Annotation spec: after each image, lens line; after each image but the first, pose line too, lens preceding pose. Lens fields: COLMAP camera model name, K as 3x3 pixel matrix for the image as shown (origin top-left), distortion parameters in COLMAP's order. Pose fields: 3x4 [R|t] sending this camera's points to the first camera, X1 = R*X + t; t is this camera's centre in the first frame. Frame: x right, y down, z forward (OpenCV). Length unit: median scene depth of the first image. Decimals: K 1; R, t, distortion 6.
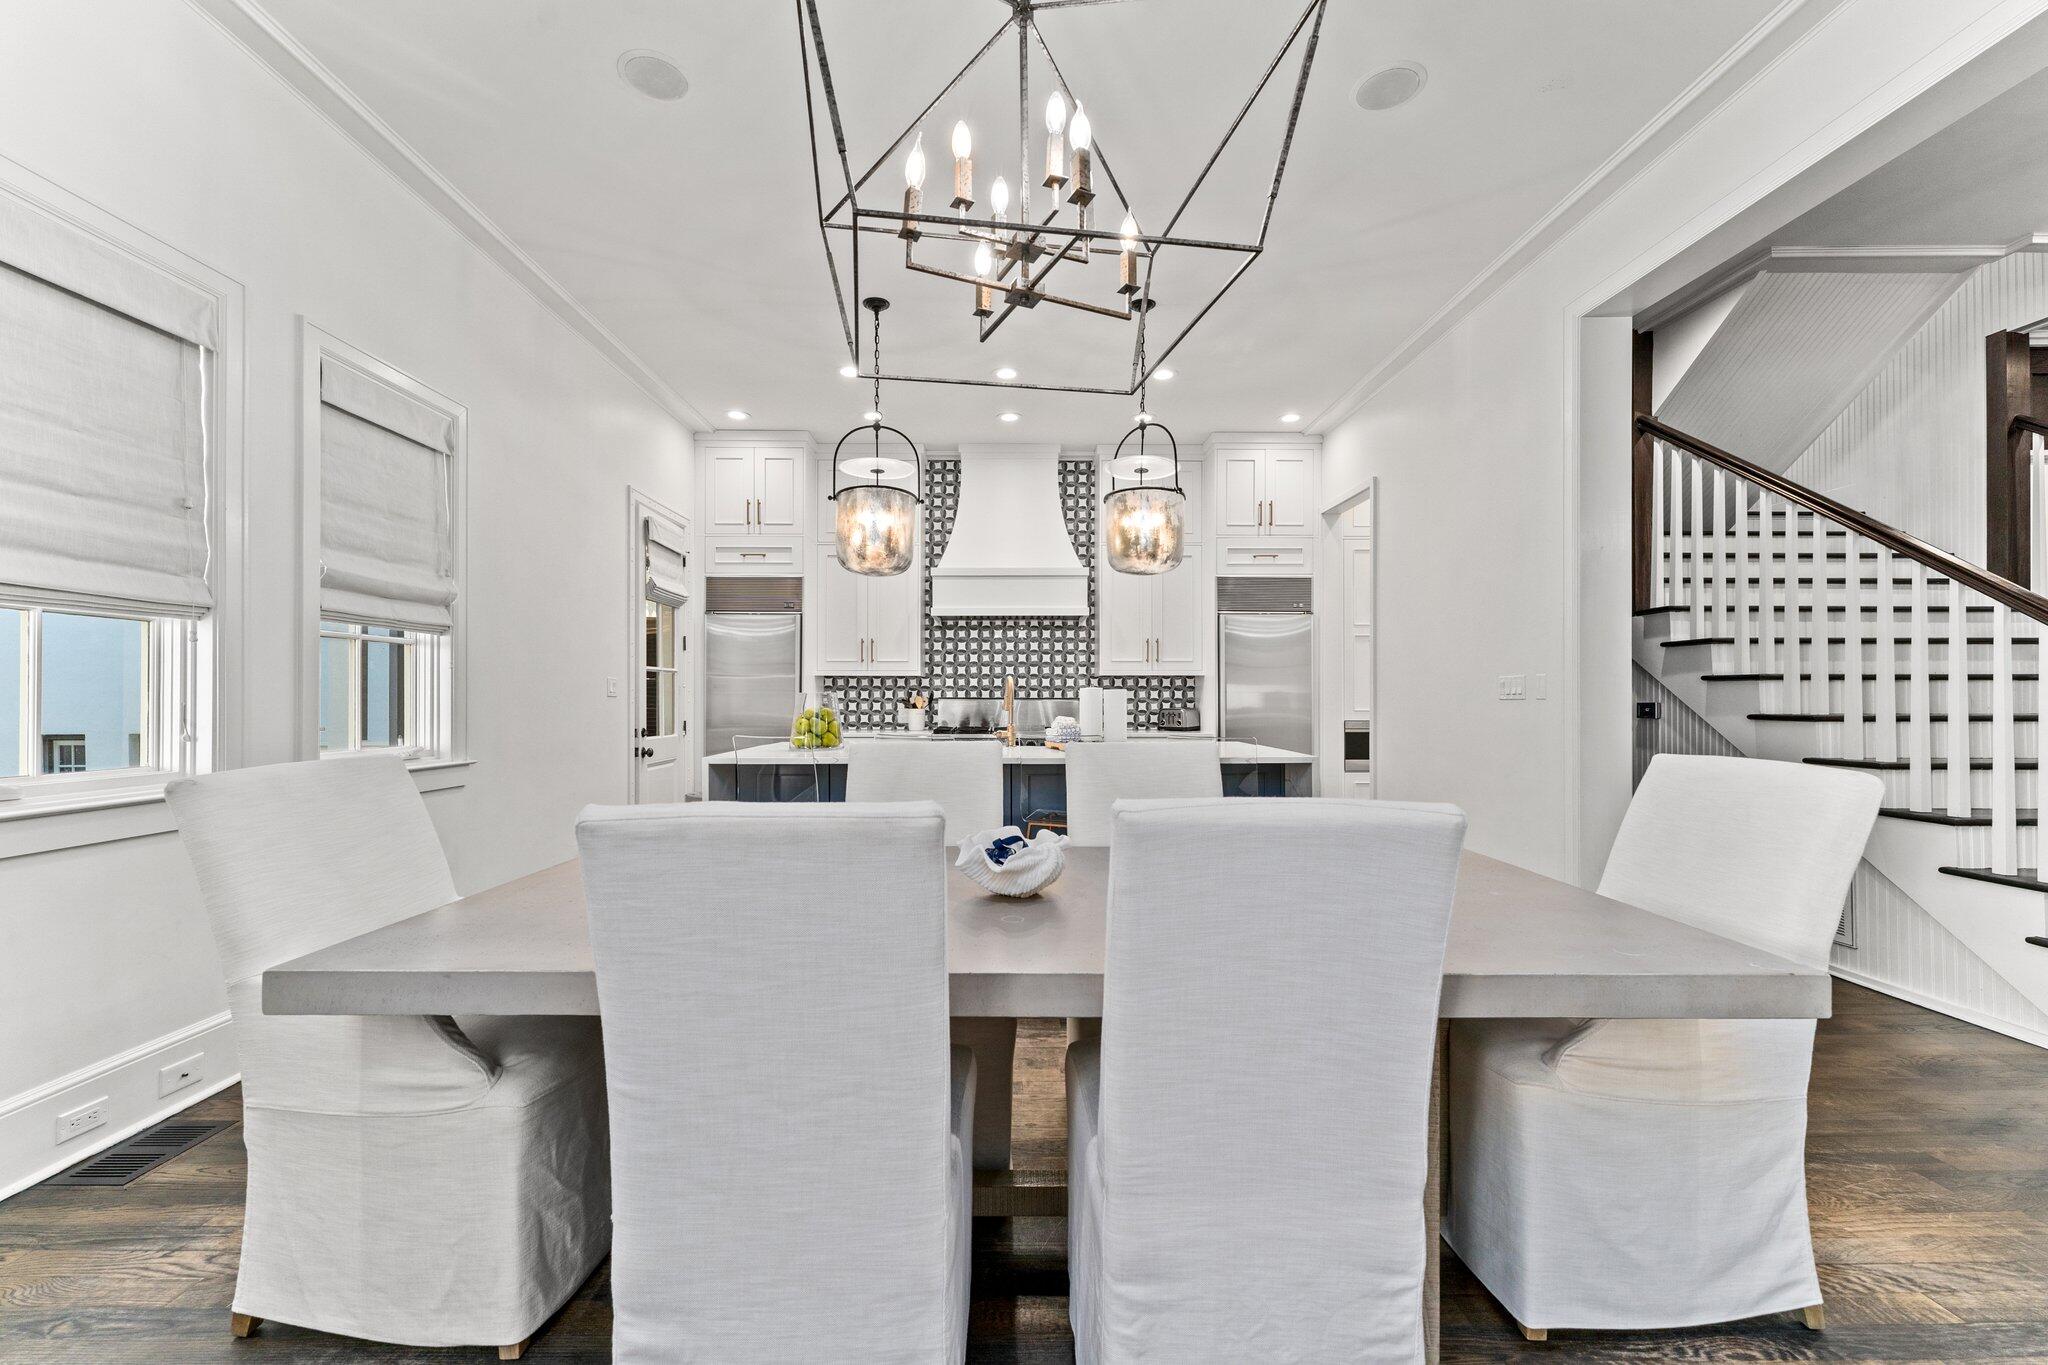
lens RADIAL K [[824.6, 0, 1022.8], [0, 824.6, 692.2], [0, 0, 1]] dist [-0.006002, -0.000126]
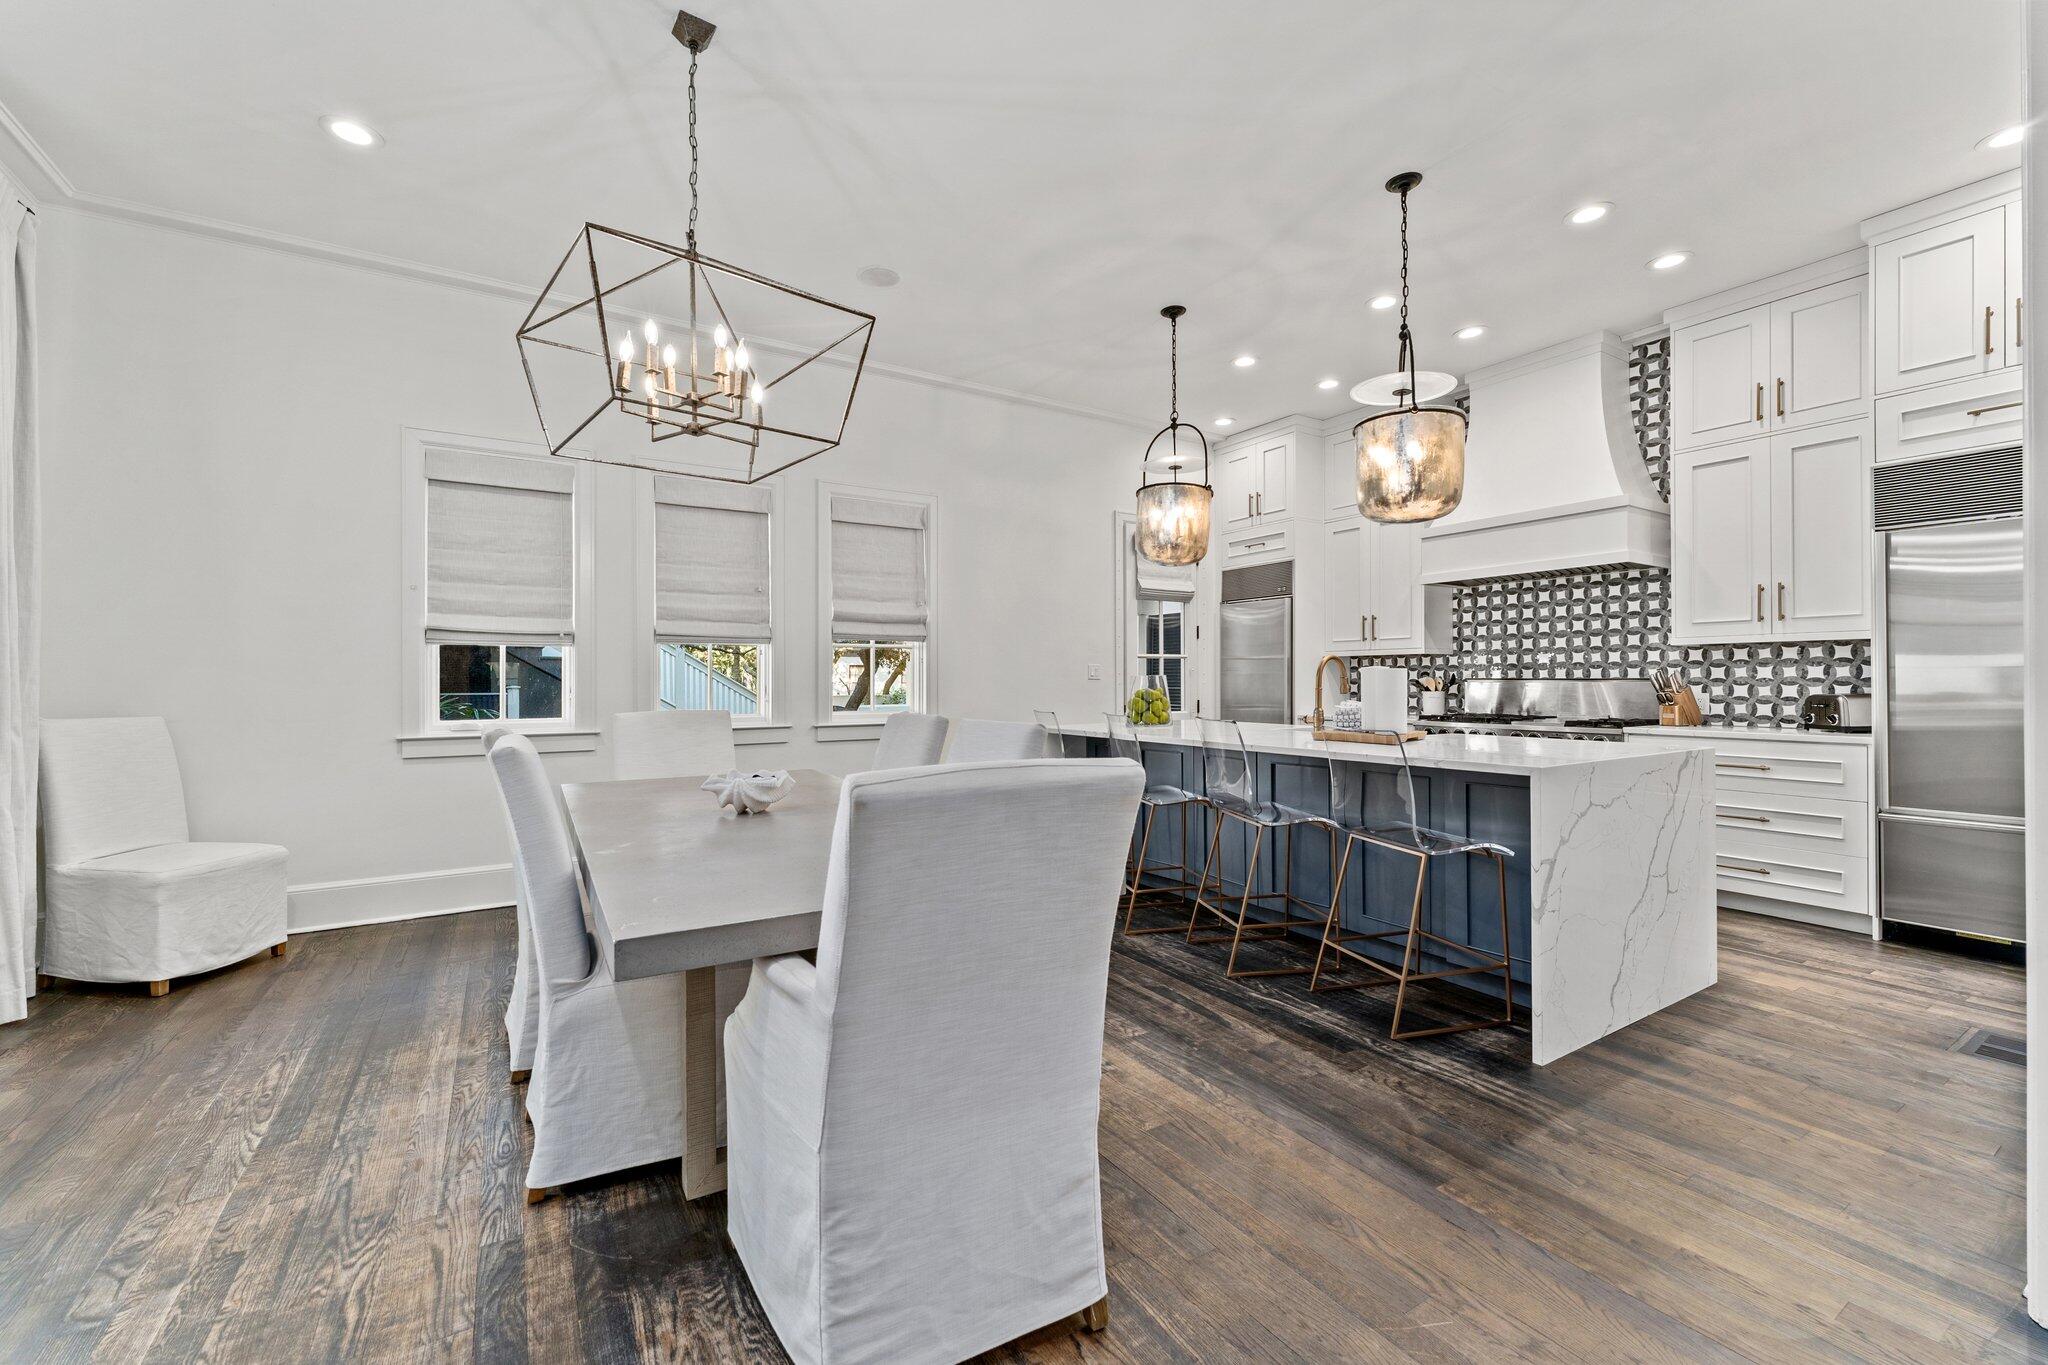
lens RADIAL K [[824.6, 0, 1007.0], [0, 824.6, 680.9], [0, 0, 1]] dist [-0.006002, -0.000126]
pose [[0.498255, -0.000433, -0.867031, 0.413535], [0.010027, 0.999936, 0.005263, 0.000052], [0.866973, -0.011316, 0.498227, 0.178811]]
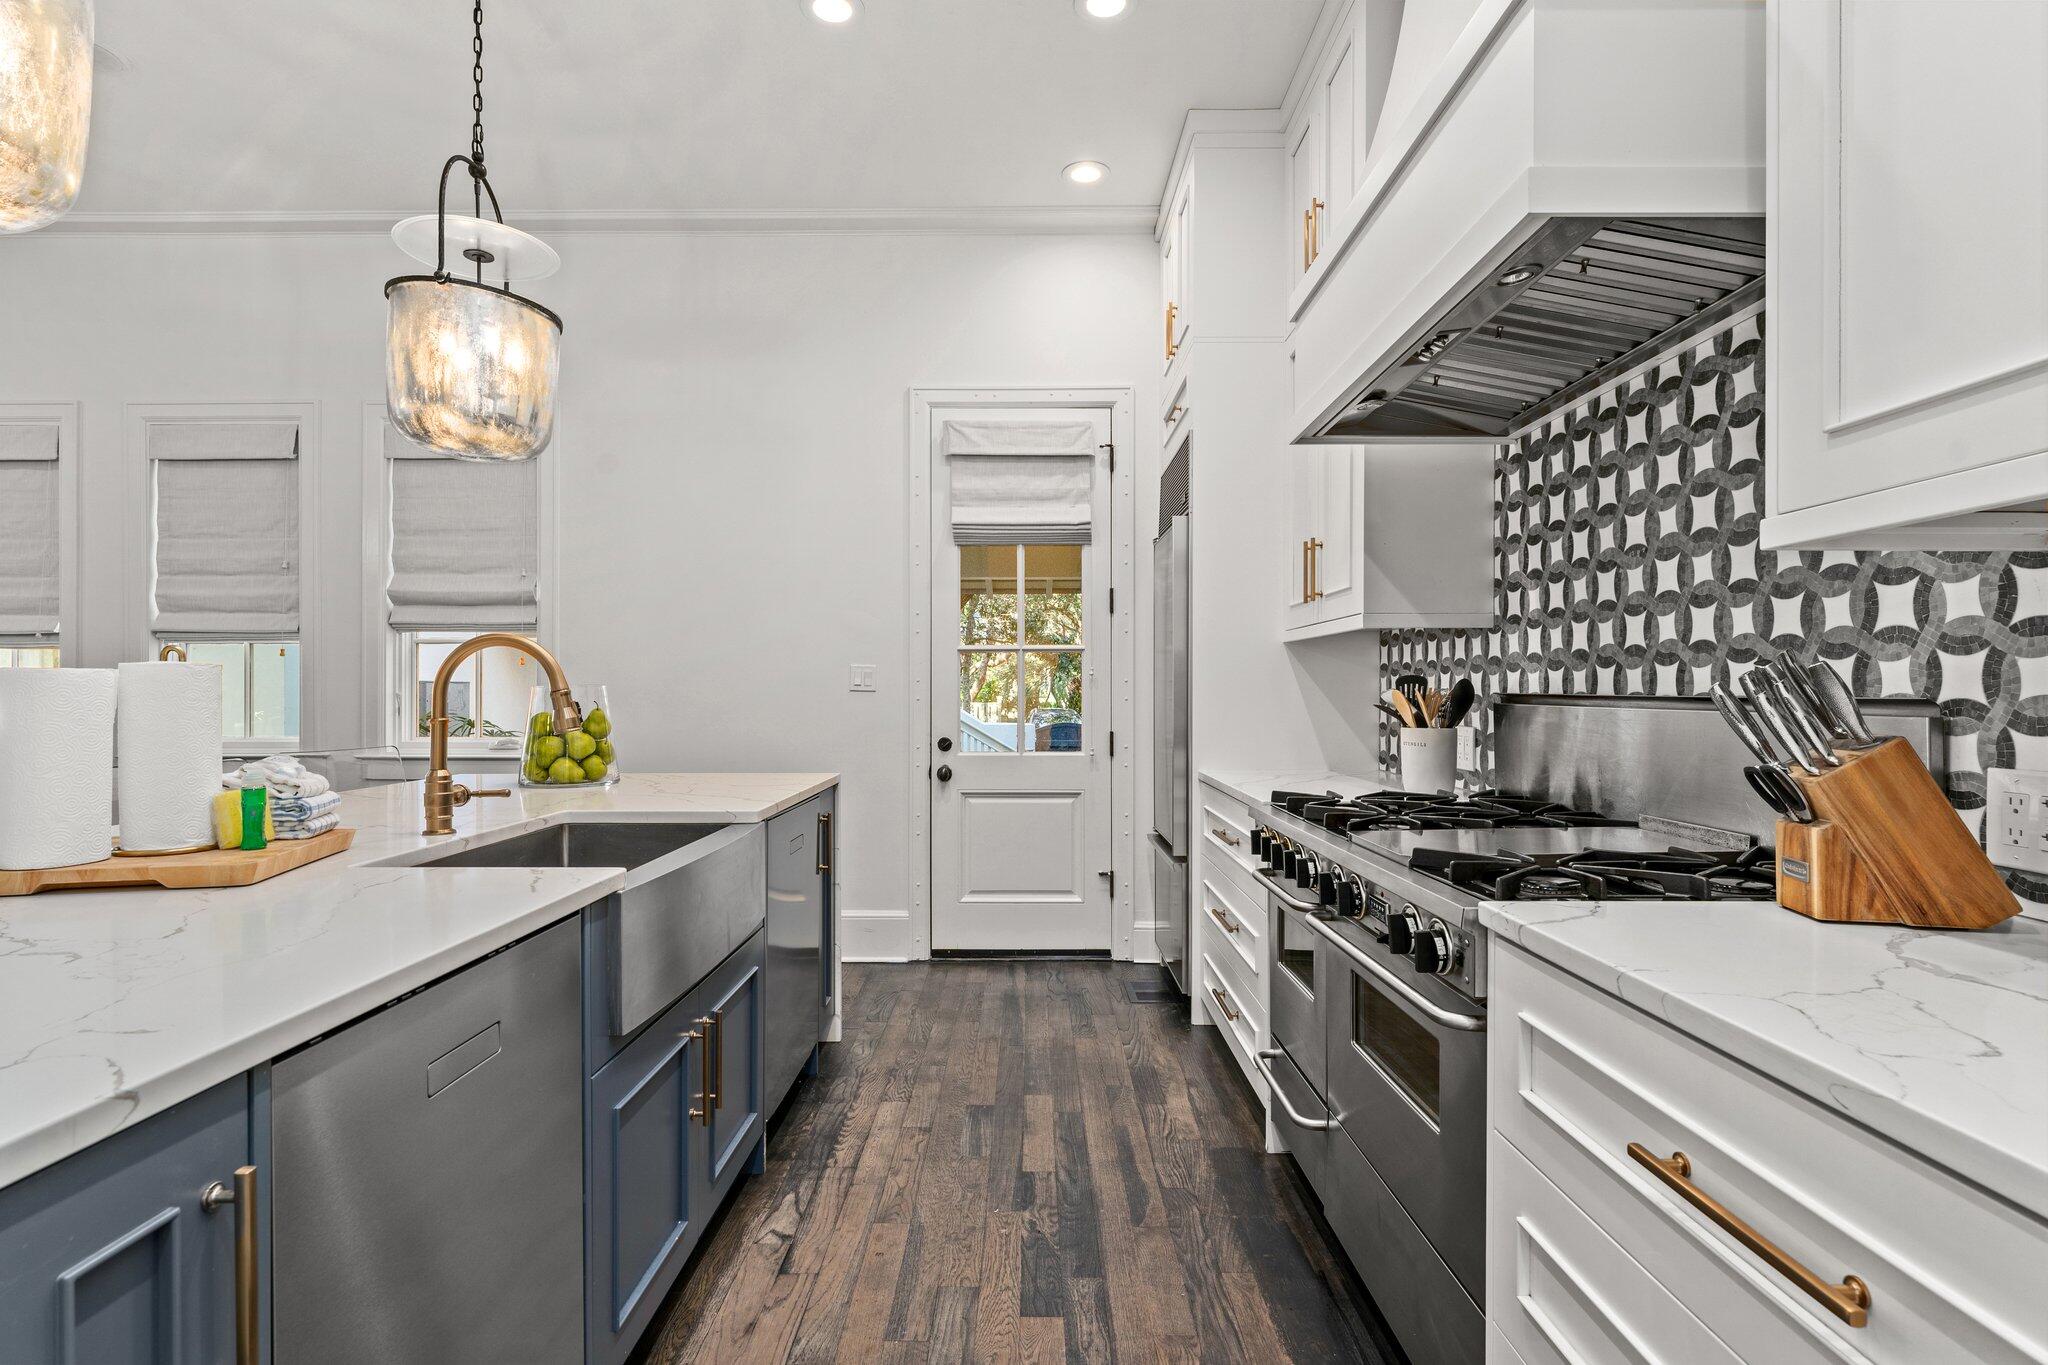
lens RADIAL K [[995.7, 0, 1017.8], [0, 995.7, 692.5], [0, 0, 1]] dist [0.001783, -0.000485]
pose [[-0.034562, 0.003361, -0.999397, 0.282511], [0.008497, 0.999959, 0.003069, 0.004041], [0.999366, -0.008386, -0.034590, 0.873699]]
